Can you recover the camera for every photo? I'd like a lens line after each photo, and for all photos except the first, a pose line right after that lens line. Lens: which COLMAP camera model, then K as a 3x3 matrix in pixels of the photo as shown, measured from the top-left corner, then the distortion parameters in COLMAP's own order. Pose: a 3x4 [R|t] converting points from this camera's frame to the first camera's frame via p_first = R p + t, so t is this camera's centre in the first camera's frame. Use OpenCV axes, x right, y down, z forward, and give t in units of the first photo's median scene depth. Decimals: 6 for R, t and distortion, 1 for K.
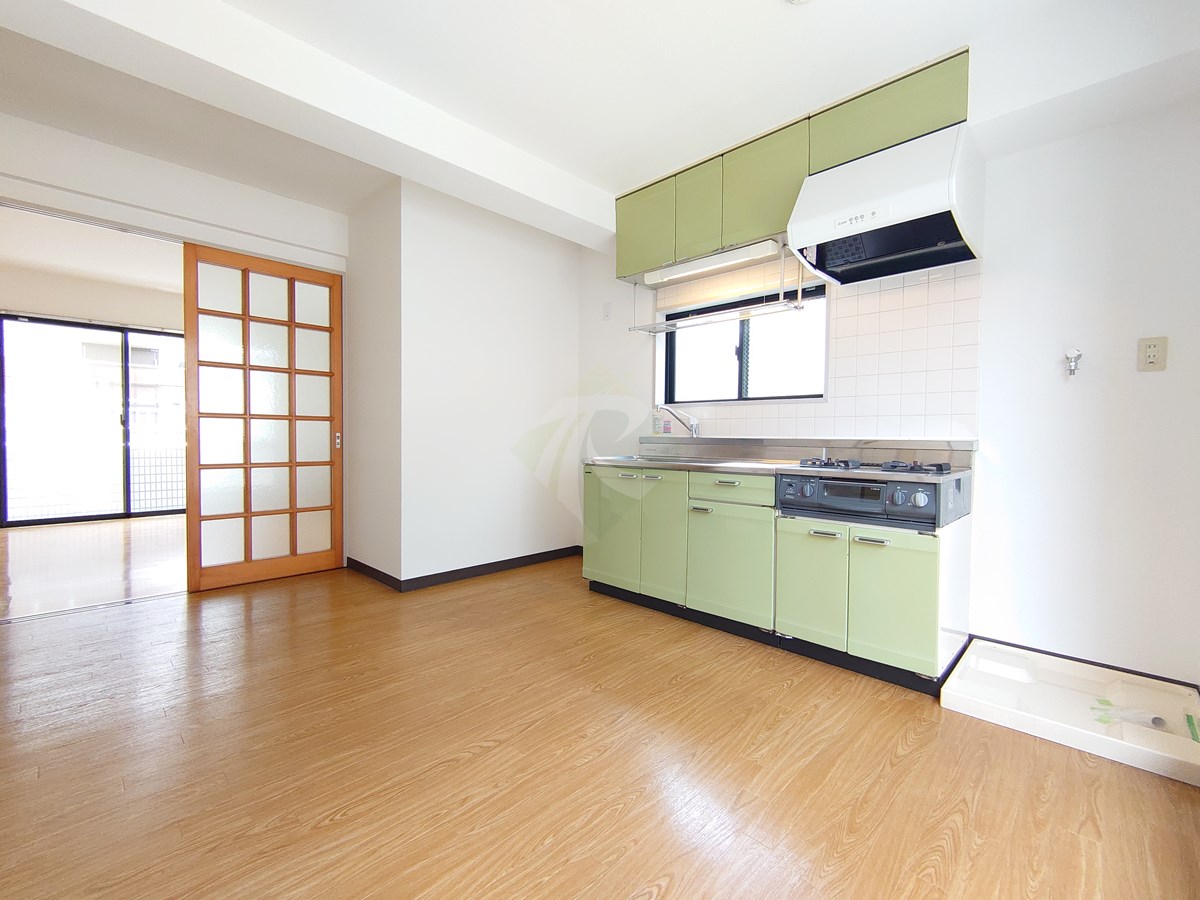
lens RADIAL K [[514.6, 0, 600.0], [0, 514.6, 450.0], [0, 0, 1]] dist [0.002334, 0.000155]
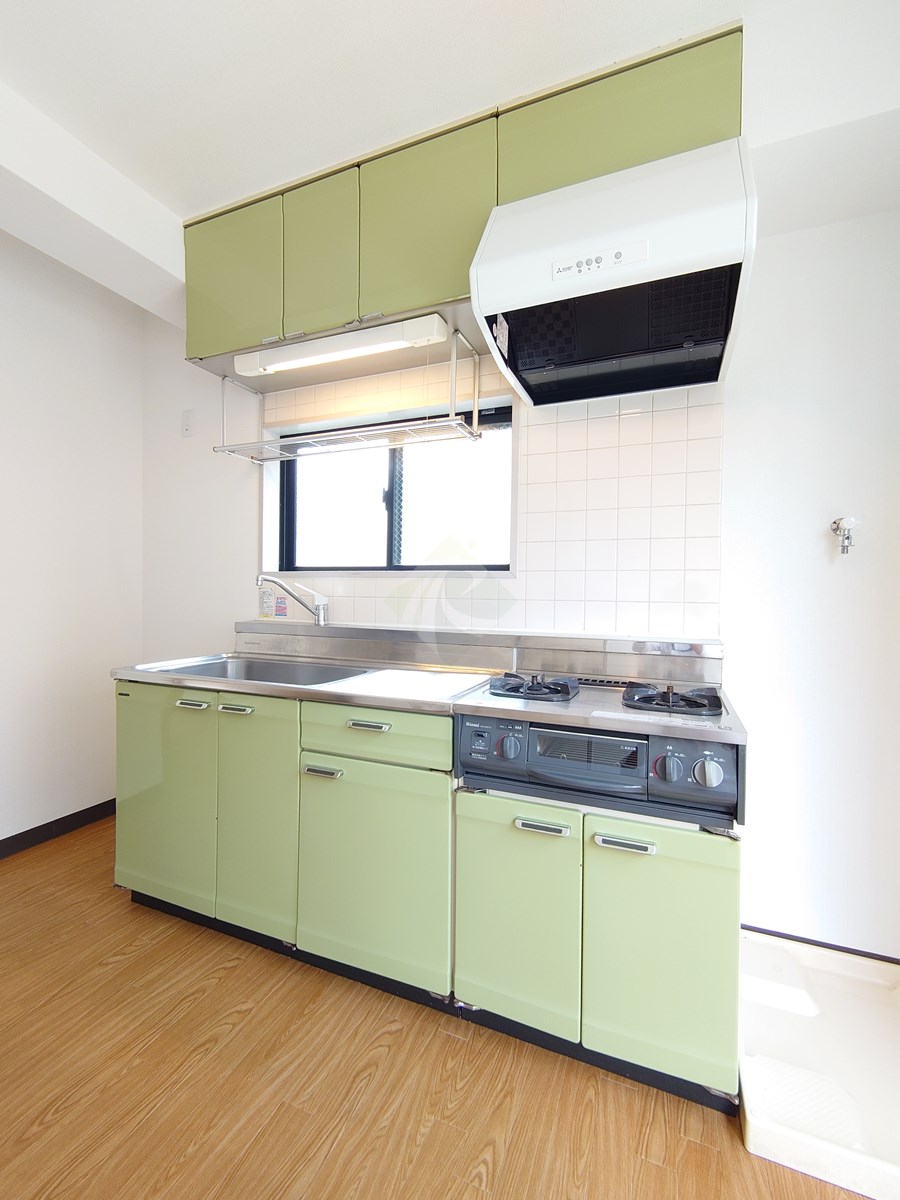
lens RADIAL K [[514.6, 0, 450.0], [0, 514.6, 600.0], [0, 0, 1]] dist [0.002334, 0.000155]
pose [[0.928040, -0.002621, 0.372471, 0.110441], [0.006580, 0.999935, -0.009359, -0.058178], [-0.372423, 0.011136, 0.927996, 0.406552]]
